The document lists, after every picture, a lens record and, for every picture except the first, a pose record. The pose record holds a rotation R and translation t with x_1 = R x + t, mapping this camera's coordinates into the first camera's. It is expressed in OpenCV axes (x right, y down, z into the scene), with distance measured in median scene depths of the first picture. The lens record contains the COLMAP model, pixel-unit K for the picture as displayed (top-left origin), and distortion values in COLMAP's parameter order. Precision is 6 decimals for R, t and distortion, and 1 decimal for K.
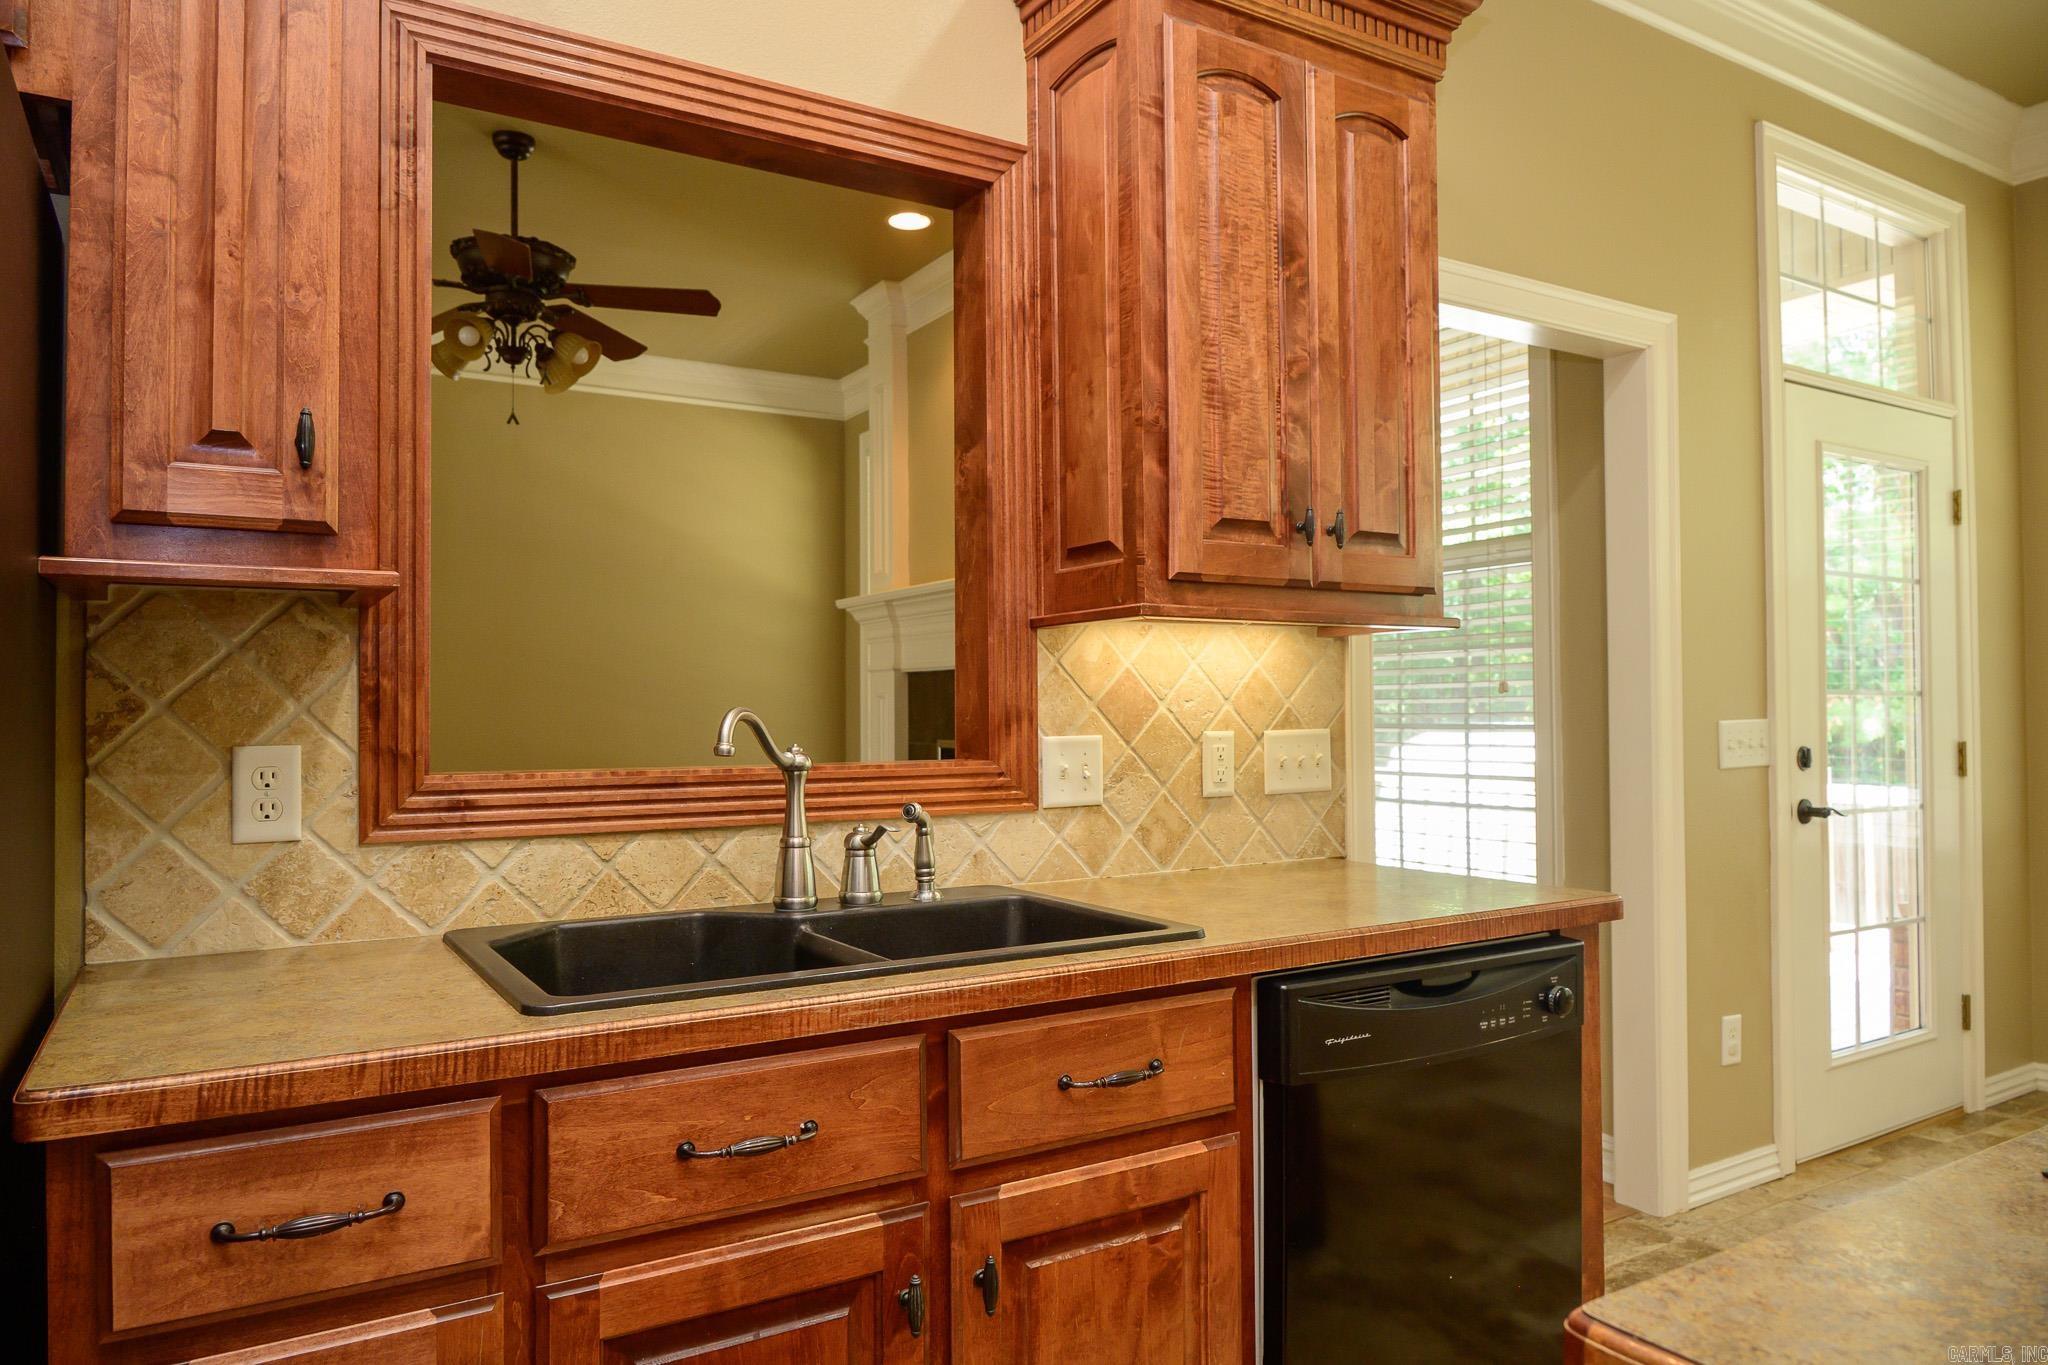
lens RADIAL K [[1345.9, 0, 1023.0], [0, 1345.9, 680.6], [0, 0, 1]] dist [-0.008357, -0.005150]
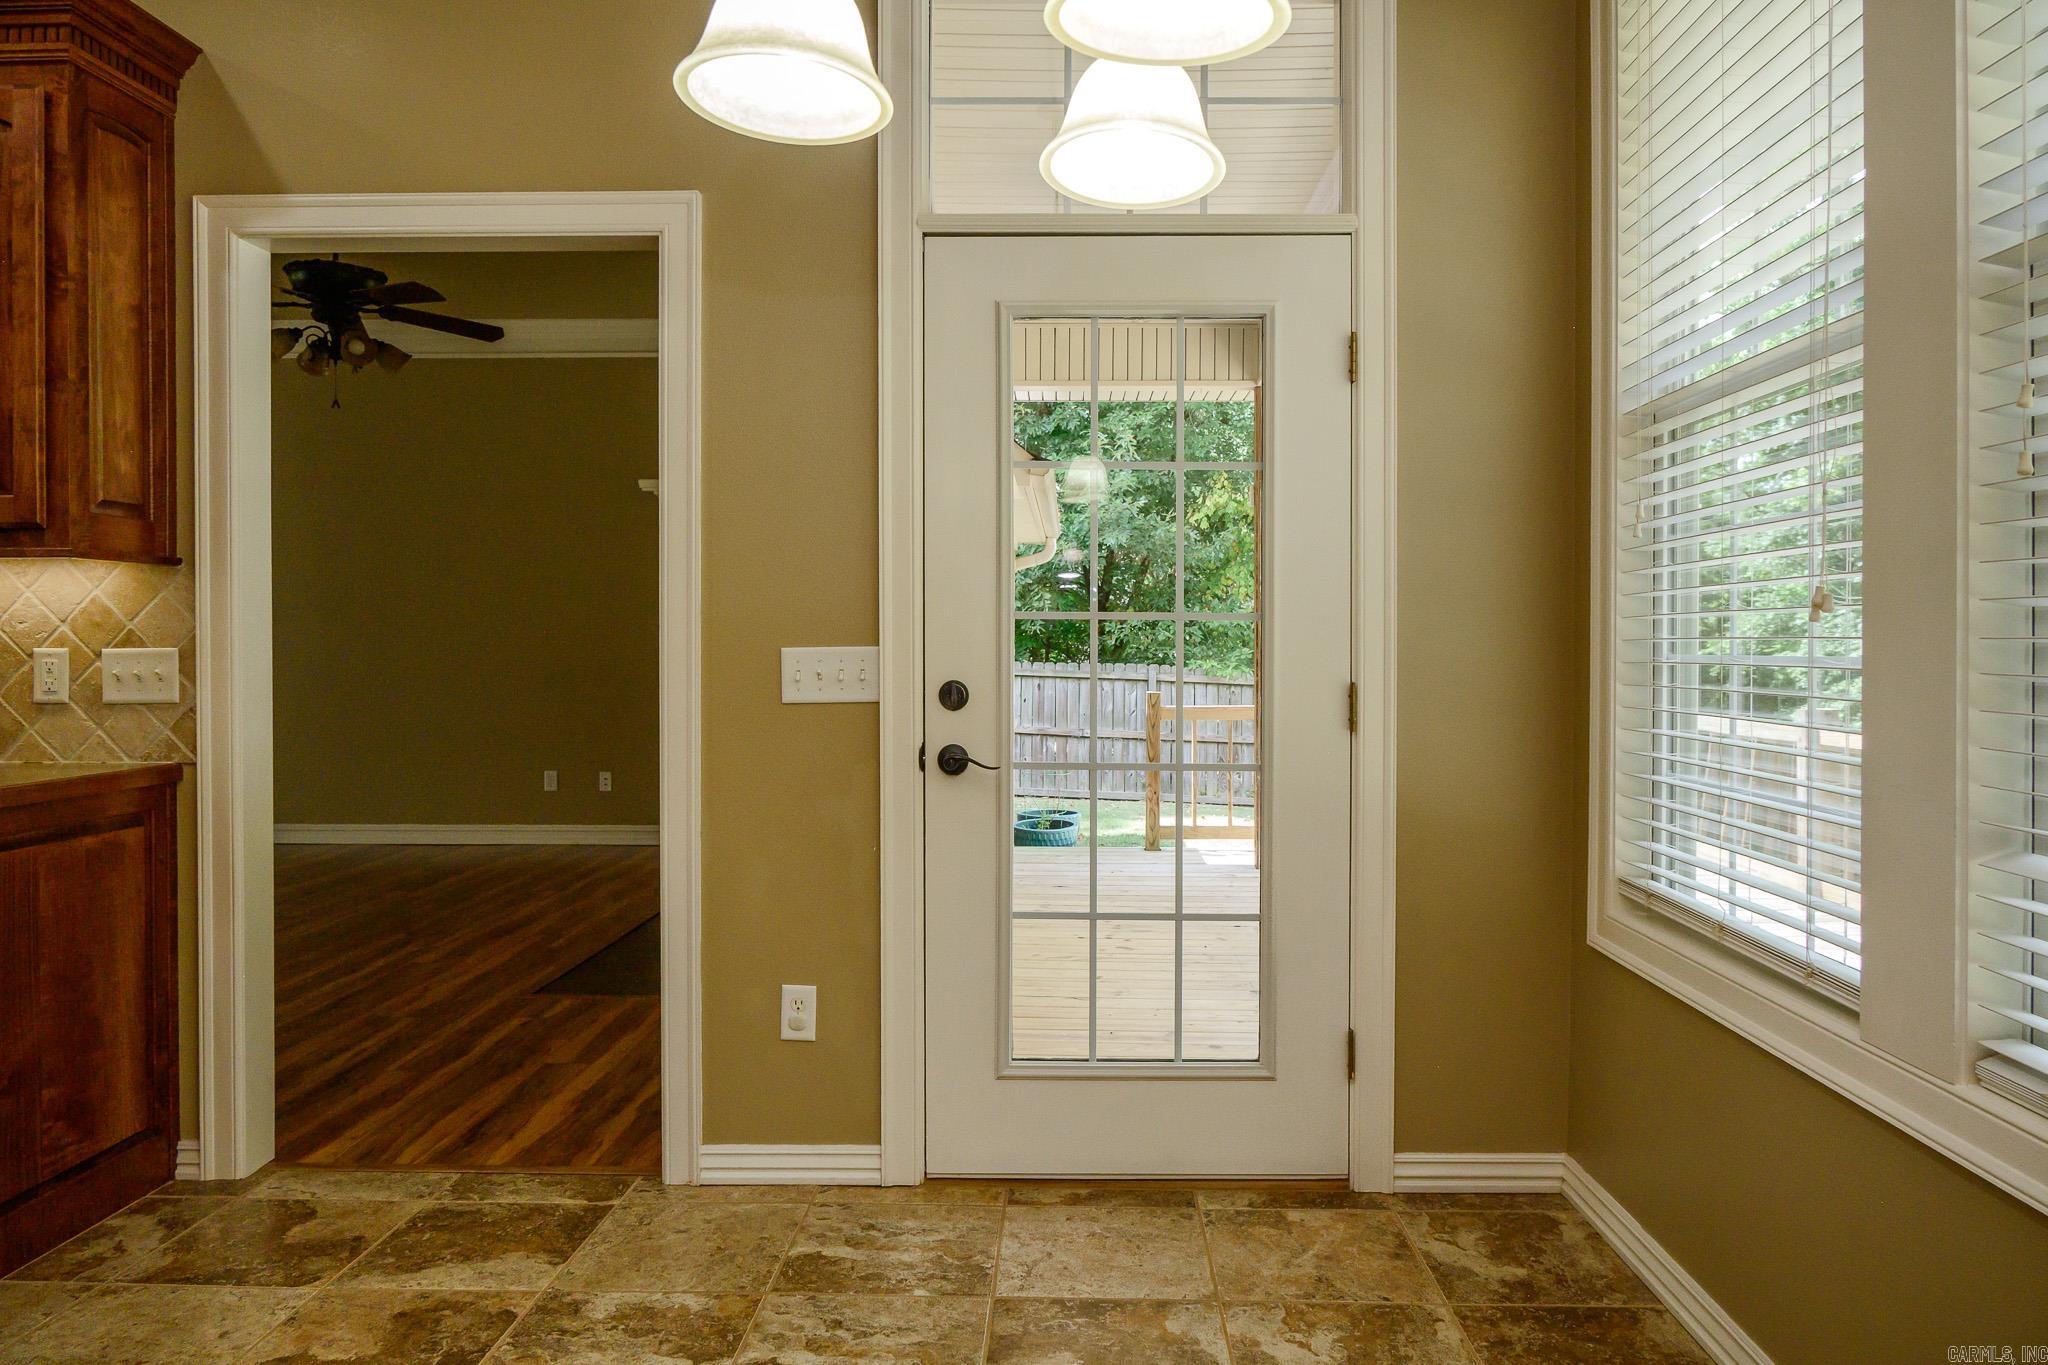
lens RADIAL K [[1345.9, 0, 1055.0], [0, 1345.9, 657.5], [0, 0, 1]] dist [-0.008357, -0.005150]
pose [[0.844188, 0.013289, -0.535883, 1.505421], [0.004658, 0.999473, 0.032123, 0.011861], [0.536027, -0.029614, 0.843681, 0.471075]]
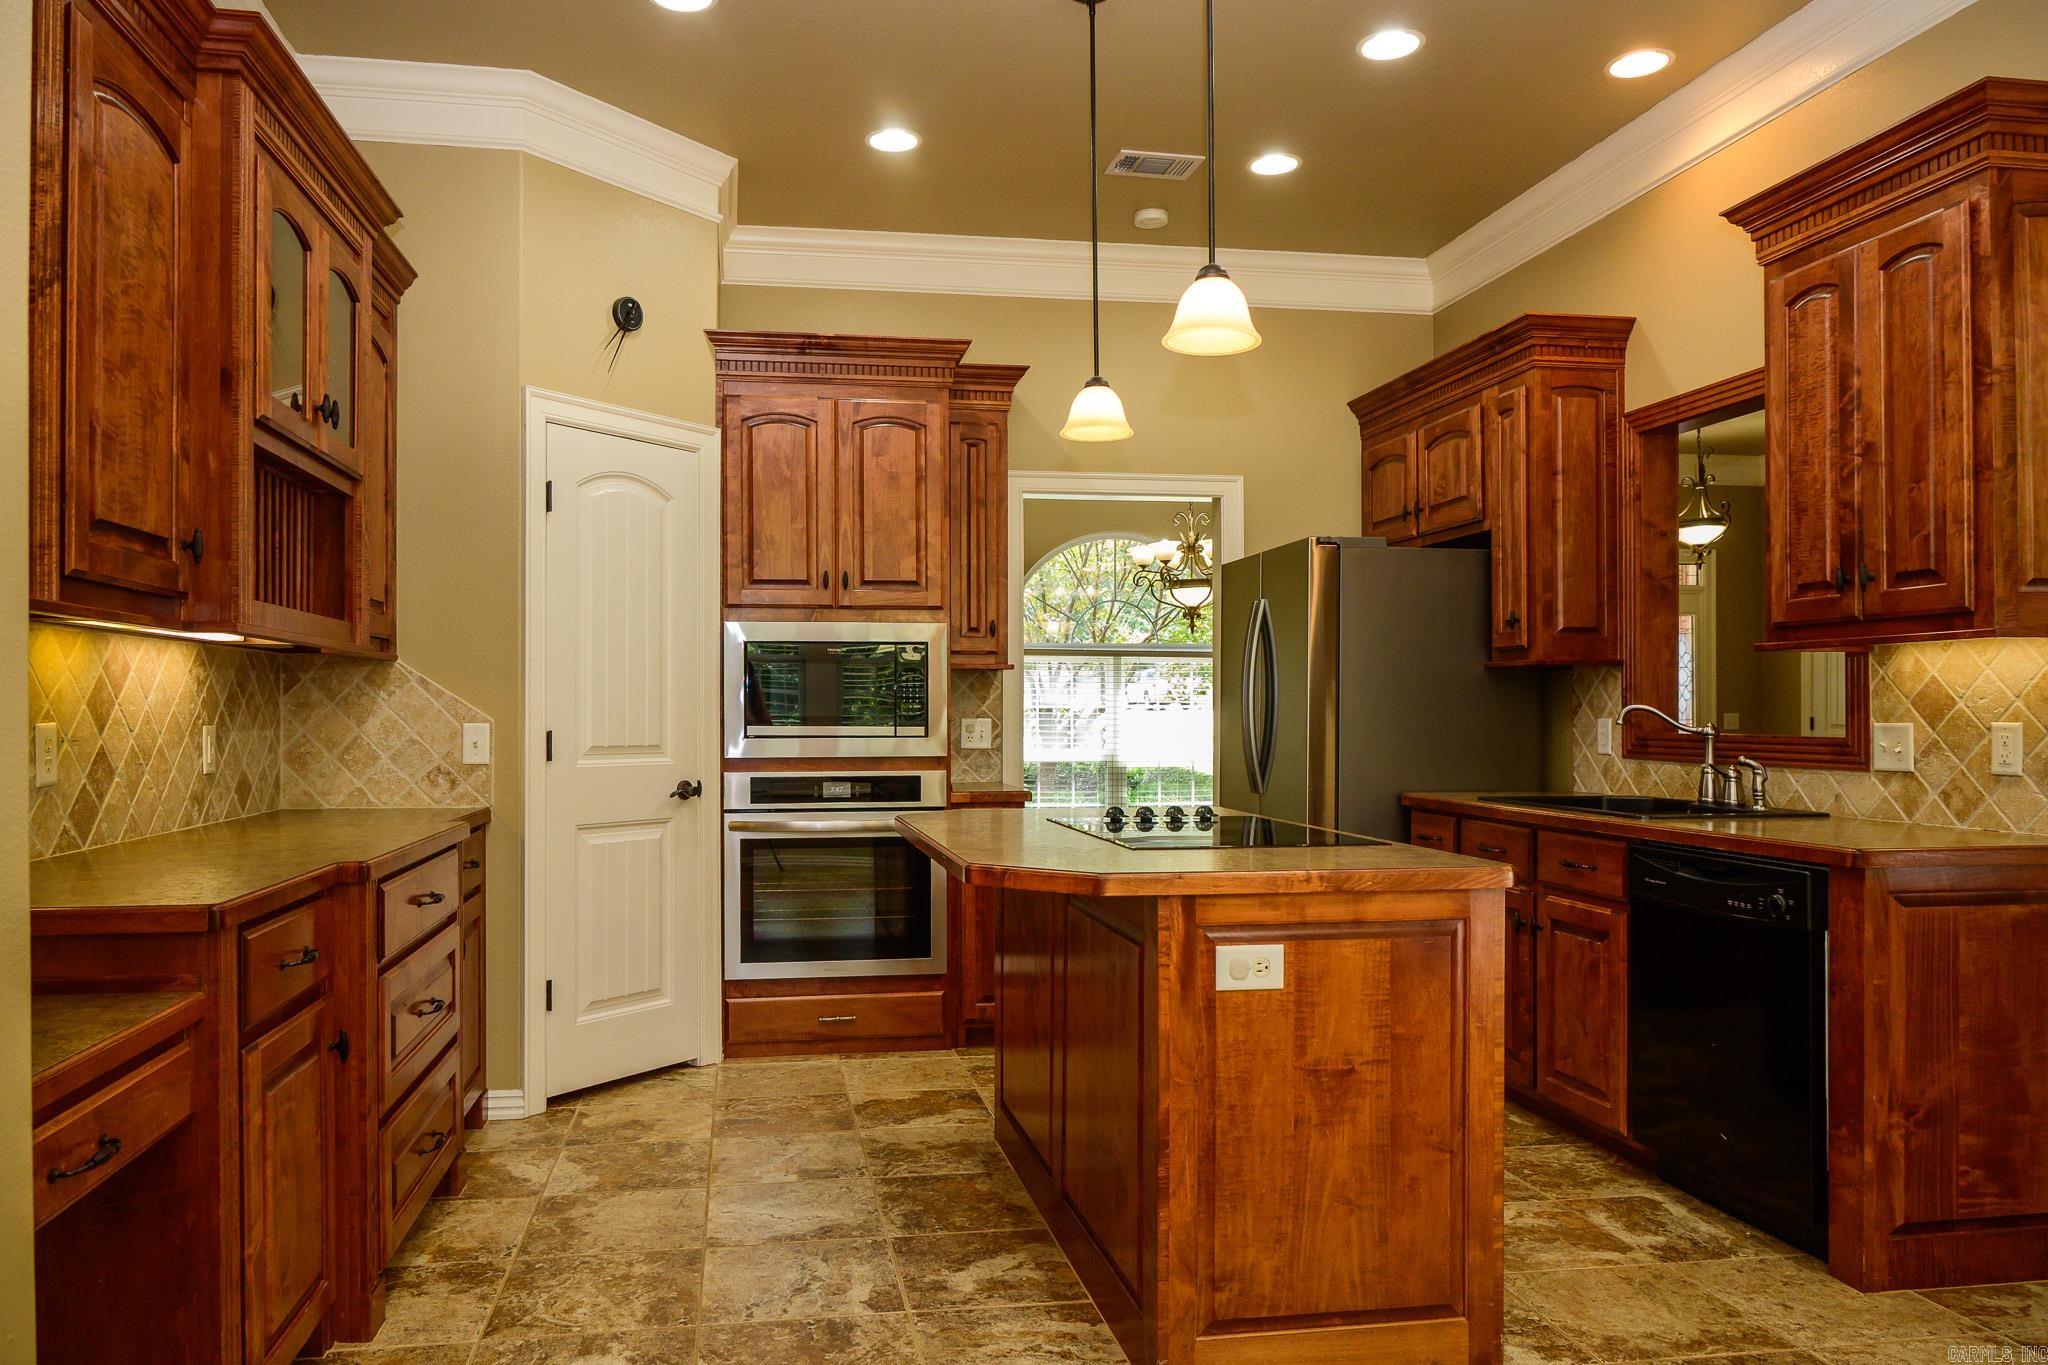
lens RADIAL K [[1410.5, 0, 962.3], [0, 1410.5, 715.9], [0, 0, 1]] dist [-0.014027, -0.002788]
pose [[-0.393688, 0.010736, -0.919182, 1.683320], [0.027015, 0.999635, 0.000105, 0.005347], [0.918847, -0.024791, -0.393834, 0.613598]]
